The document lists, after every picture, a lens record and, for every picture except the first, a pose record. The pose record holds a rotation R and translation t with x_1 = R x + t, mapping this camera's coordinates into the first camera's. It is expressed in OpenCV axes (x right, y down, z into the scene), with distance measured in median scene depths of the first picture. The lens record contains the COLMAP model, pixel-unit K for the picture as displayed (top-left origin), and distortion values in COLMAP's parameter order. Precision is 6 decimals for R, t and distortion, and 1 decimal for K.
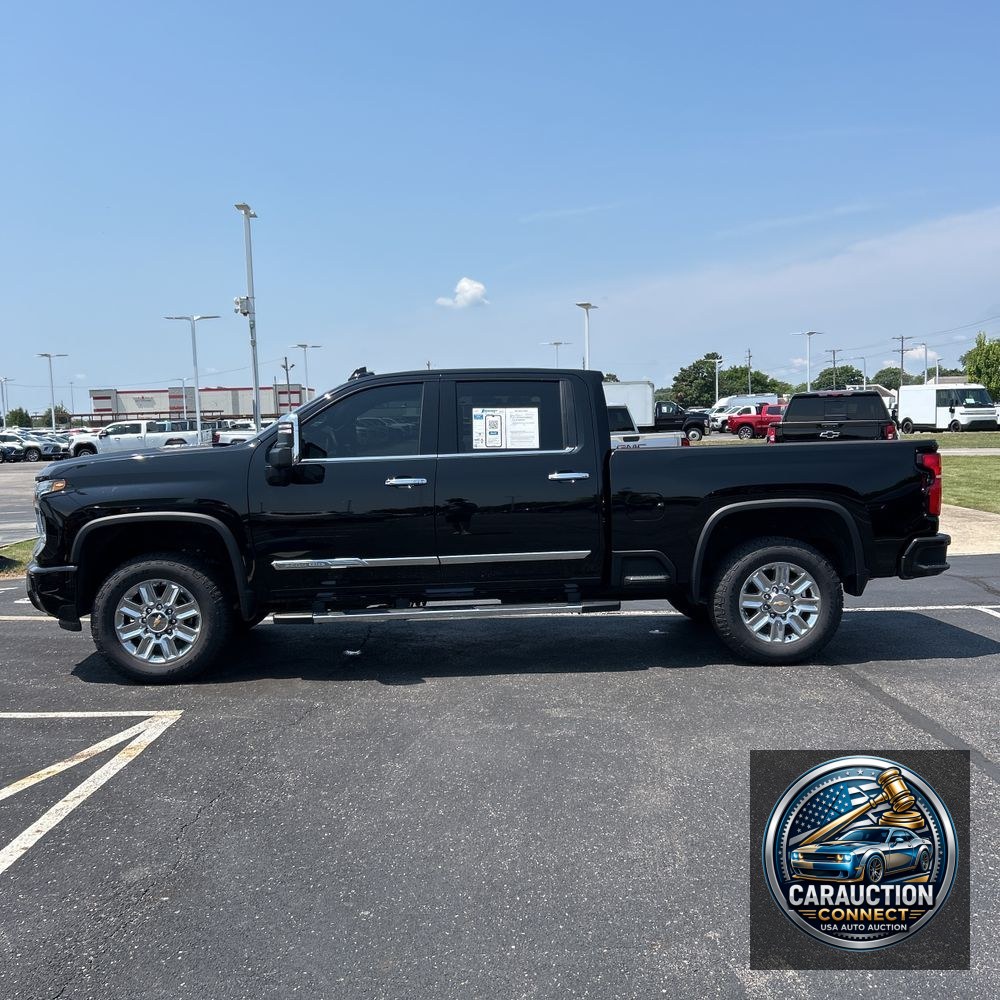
lens RADIAL K [[967.4, 0, 519.2], [0, 967.4, 519.9], [0, 0, 1]] dist [0.137608, -0.225743]
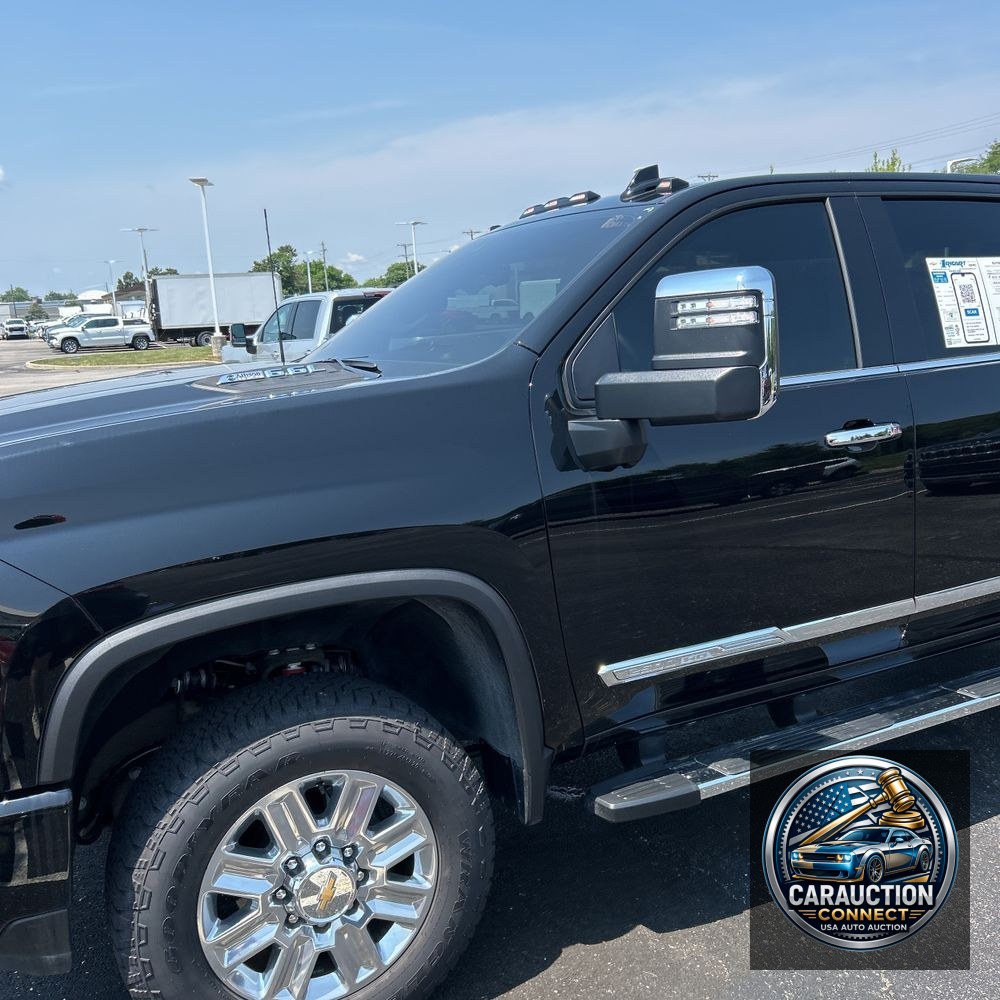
lens RADIAL K [[1002.2, 0, 500.0], [0, 1002.2, 500.0], [0, 0, 1]] dist [0.034237, -0.048772]
pose [[0.919265, -0.096312, 0.381675, -0.420804], [0.066579, 0.993679, 0.090389, -0.059059], [-0.387968, -0.057680, 0.919866, 0.640367]]
